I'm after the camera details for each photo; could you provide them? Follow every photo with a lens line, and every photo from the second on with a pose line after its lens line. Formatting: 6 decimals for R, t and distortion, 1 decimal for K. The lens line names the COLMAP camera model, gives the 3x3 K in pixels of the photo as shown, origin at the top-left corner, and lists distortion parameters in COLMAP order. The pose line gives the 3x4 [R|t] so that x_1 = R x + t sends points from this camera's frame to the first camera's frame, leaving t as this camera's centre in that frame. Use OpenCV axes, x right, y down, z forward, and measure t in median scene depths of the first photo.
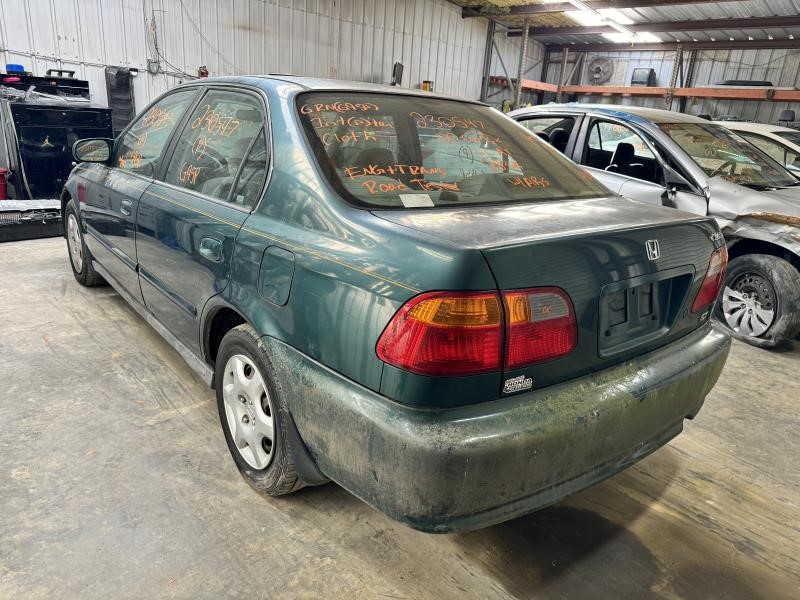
lens RADIAL K [[569.5, 0, 400.0], [0, 569.5, 300.0], [0, 0, 1]] dist [0.002149, -0.004396]
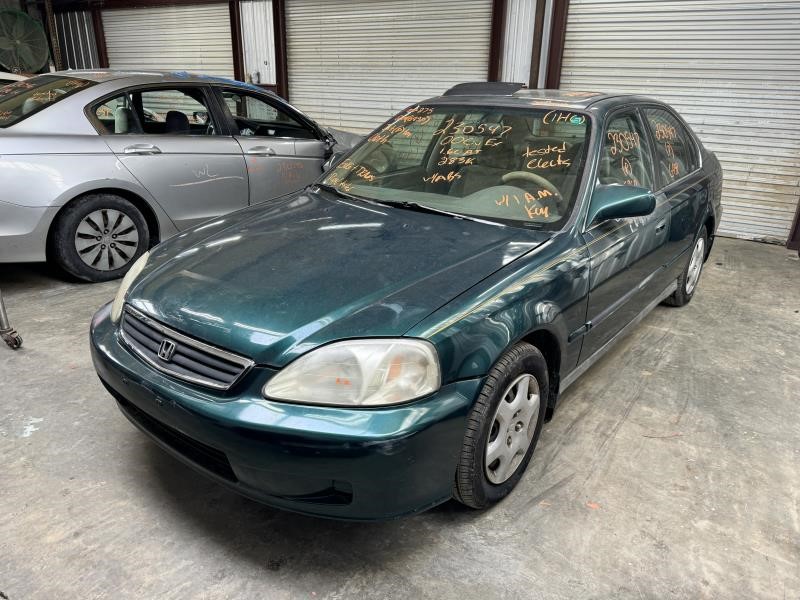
lens RADIAL K [[569.5, 0, 400.0], [0, 569.5, 300.0], [0, 0, 1]] dist [0.002149, -0.004396]
pose [[-0.215331, -0.408353, 0.887063, -1.267600], [0.258815, 0.852024, 0.455050, -0.605268], [-0.941619, 0.327571, -0.077780, 1.459466]]
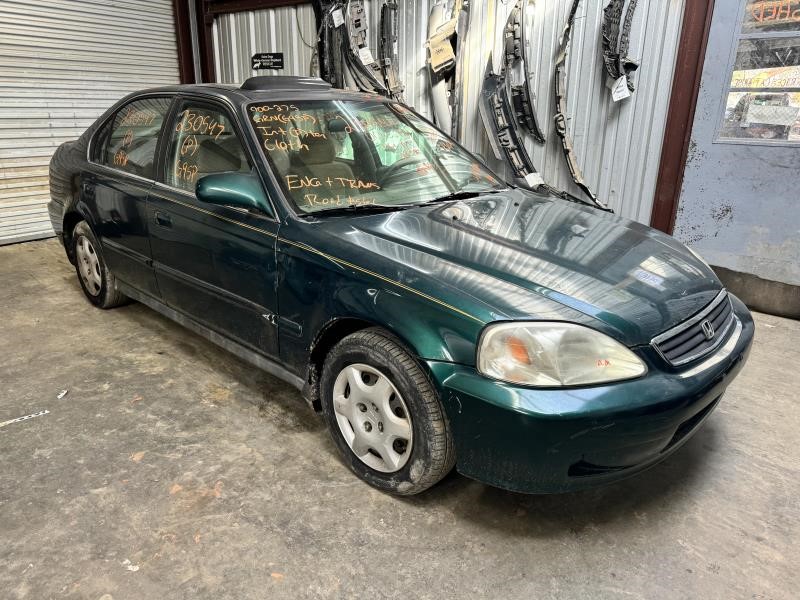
lens RADIAL K [[569.5, 0, 400.0], [0, 569.5, 300.0], [0, 0, 1]] dist [0.002149, -0.004396]
pose [[-0.988930, -0.035859, -0.143982, -0.168703], [-0.115167, 0.797342, 0.592437, -0.738929], [0.093559, 0.602461, -0.792646, 2.184942]]
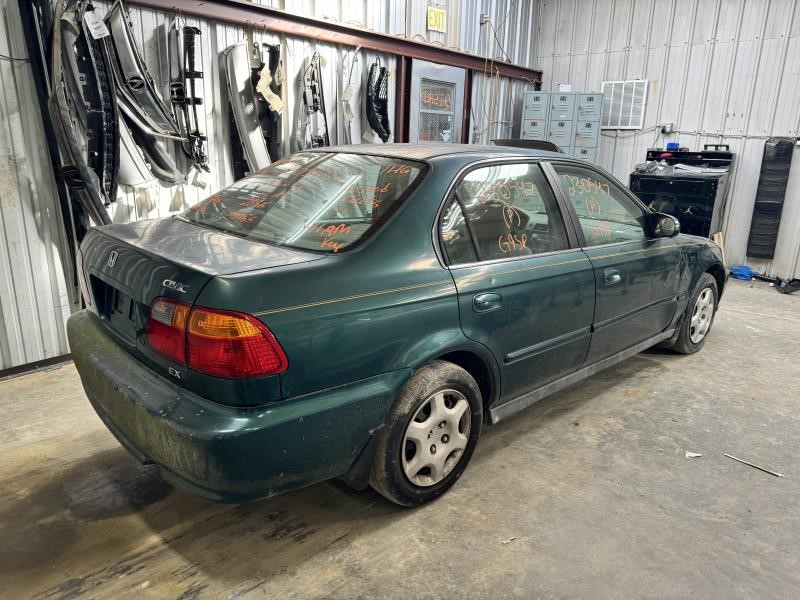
lens RADIAL K [[569.5, 0, 400.0], [0, 569.5, 300.0], [0, 0, 1]] dist [0.002149, -0.004396]
pose [[0.066354, 0.197866, -0.977981, 1.039075], [-0.329775, 0.929410, 0.165665, -0.250524], [0.941725, 0.311521, 0.126922, 0.871203]]
